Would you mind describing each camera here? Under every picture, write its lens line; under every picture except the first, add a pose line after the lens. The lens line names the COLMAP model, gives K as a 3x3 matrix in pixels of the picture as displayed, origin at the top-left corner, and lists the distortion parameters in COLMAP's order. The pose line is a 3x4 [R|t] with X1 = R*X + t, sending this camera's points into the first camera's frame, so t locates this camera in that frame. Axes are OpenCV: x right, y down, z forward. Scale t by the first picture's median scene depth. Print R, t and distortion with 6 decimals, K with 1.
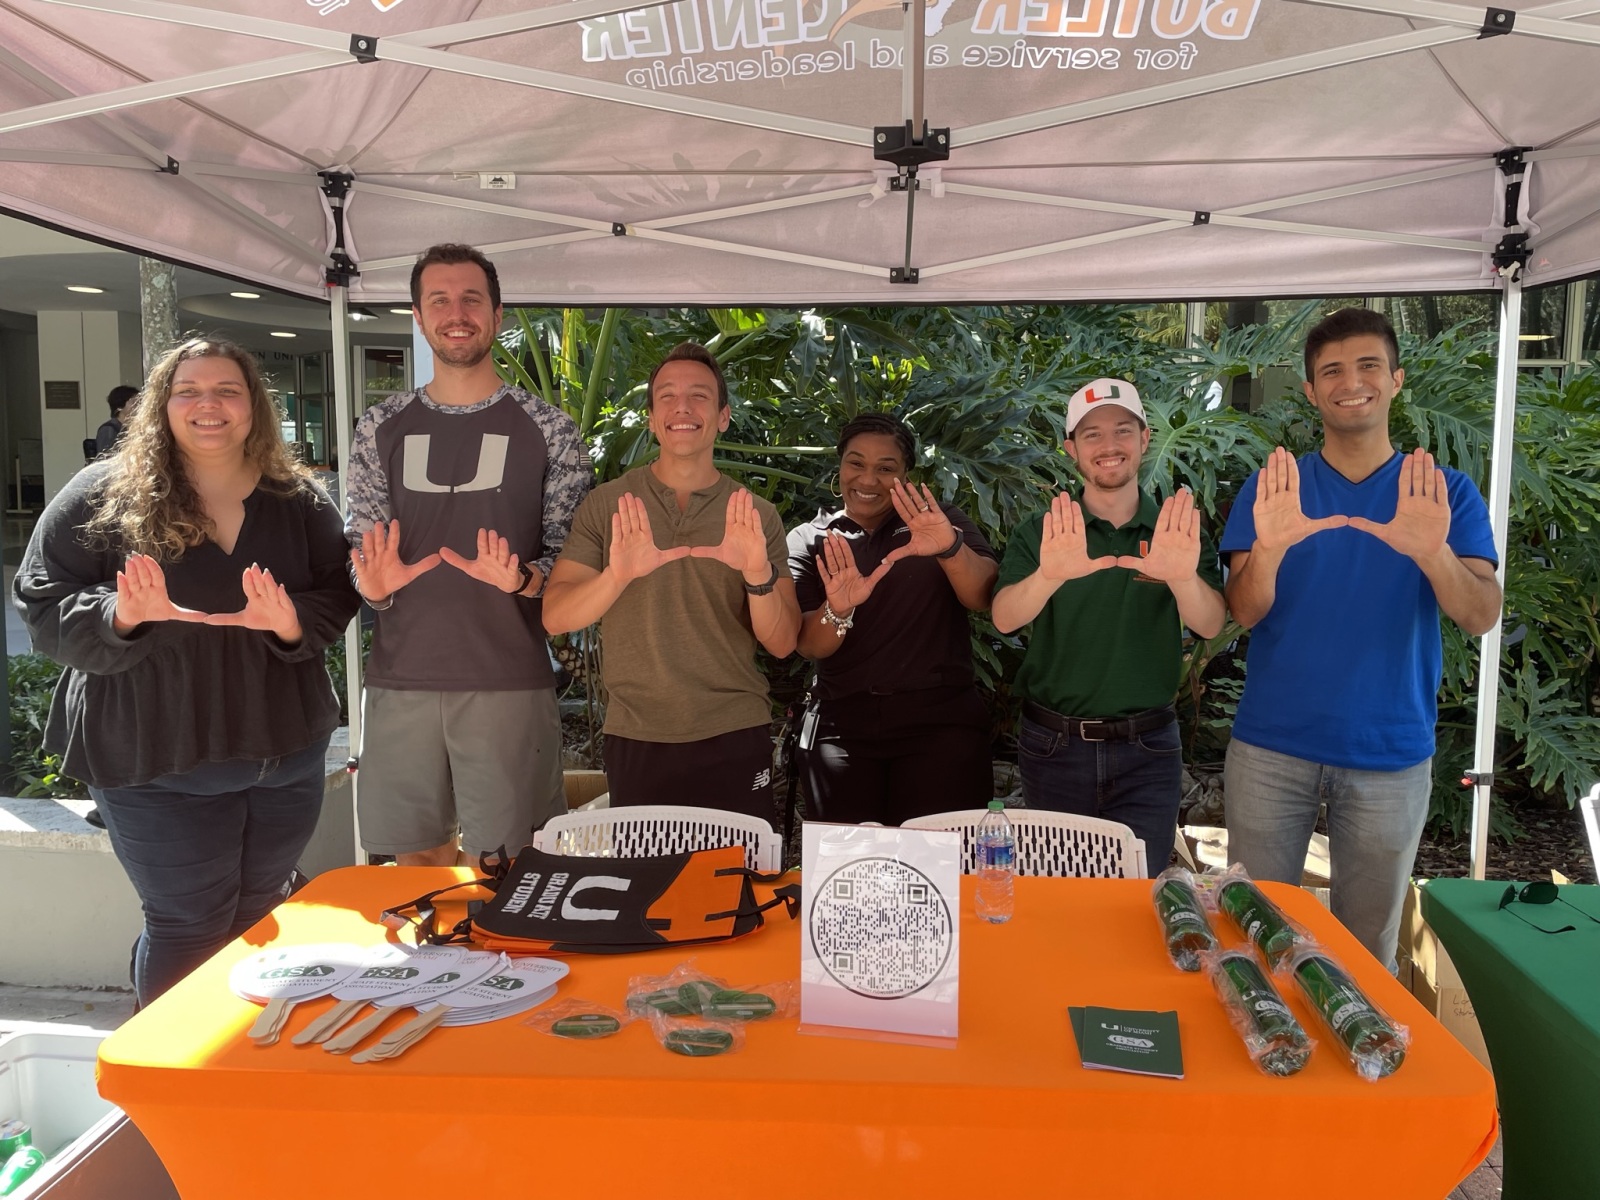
lens RADIAL K [[1207.4, 0, 800.4], [0, 1207.4, 589.1], [0, 0, 1]] dist [0.089254, -0.112004]
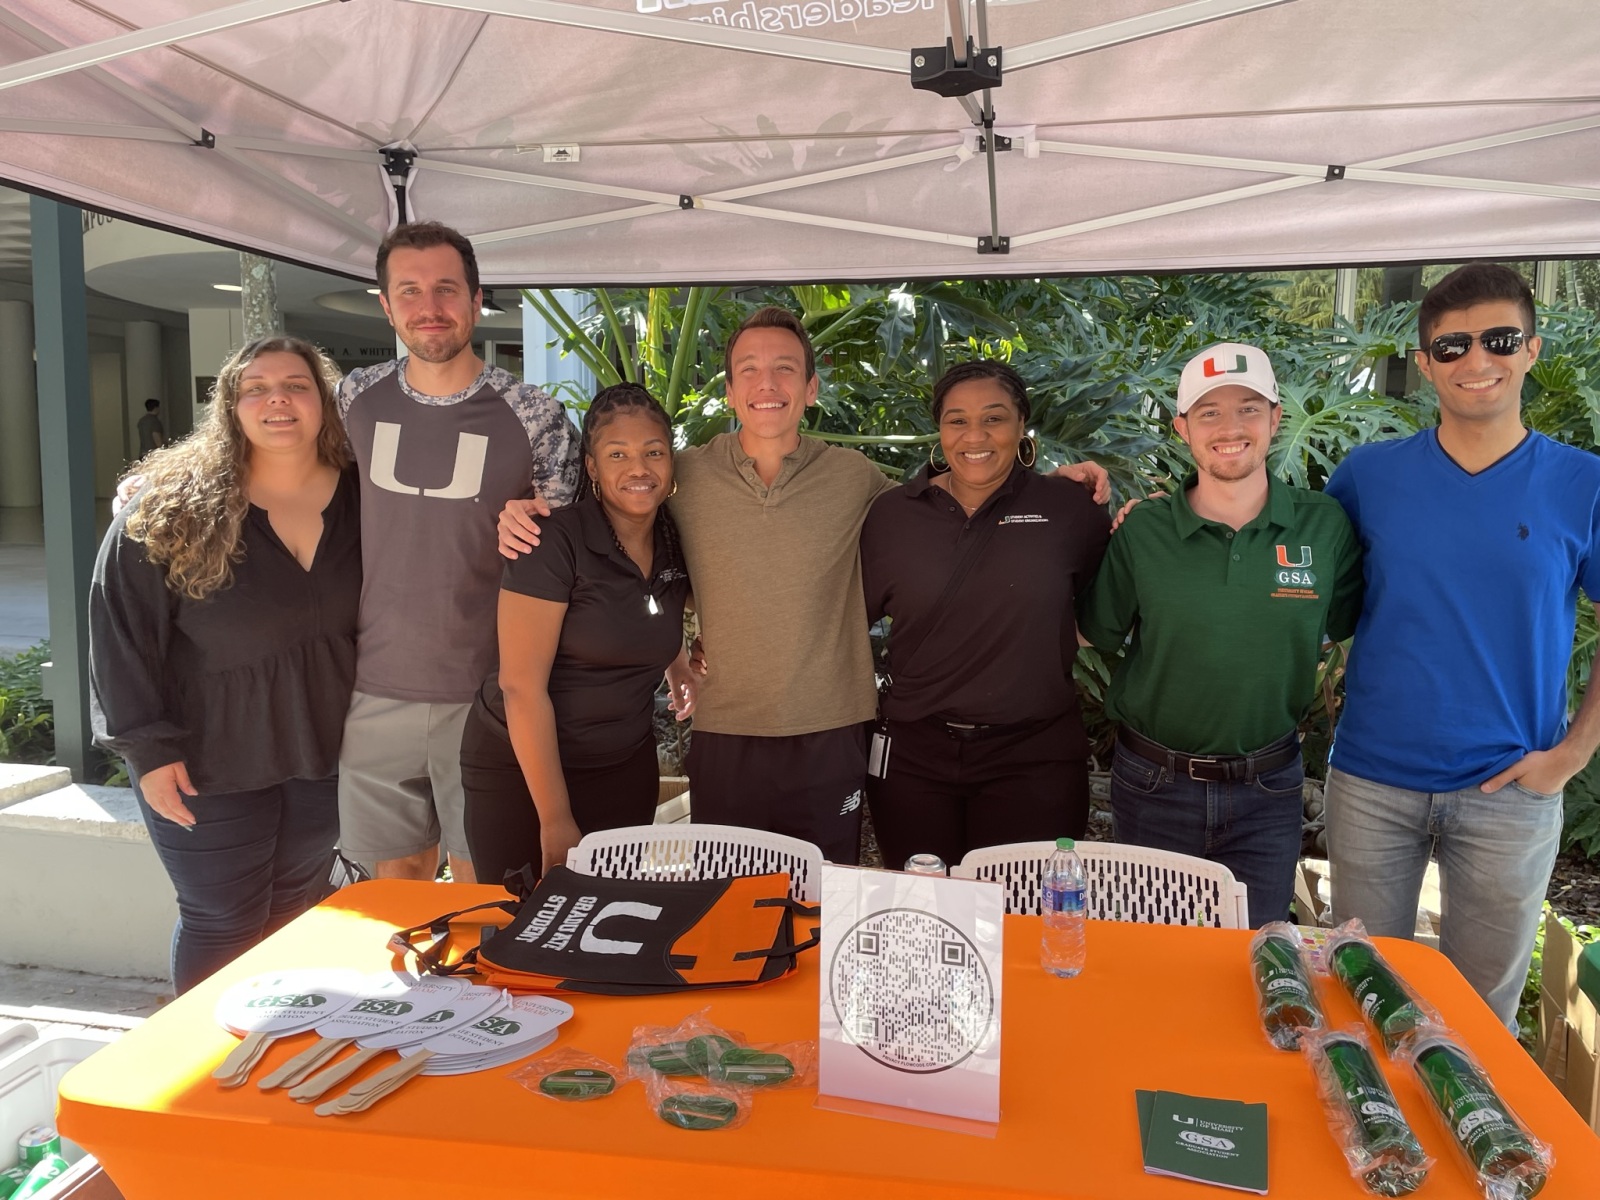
lens RADIAL K [[1212.6, 0, 800.0], [0, 1212.6, 600.0], [0, 0, 1]] dist [0.087371, -0.114140]
pose [[0.994535, 0.012491, -0.103650, 0.054197], [-0.011034, 0.999832, 0.014614, -0.006257], [0.103815, -0.013391, 0.994506, 0.099327]]
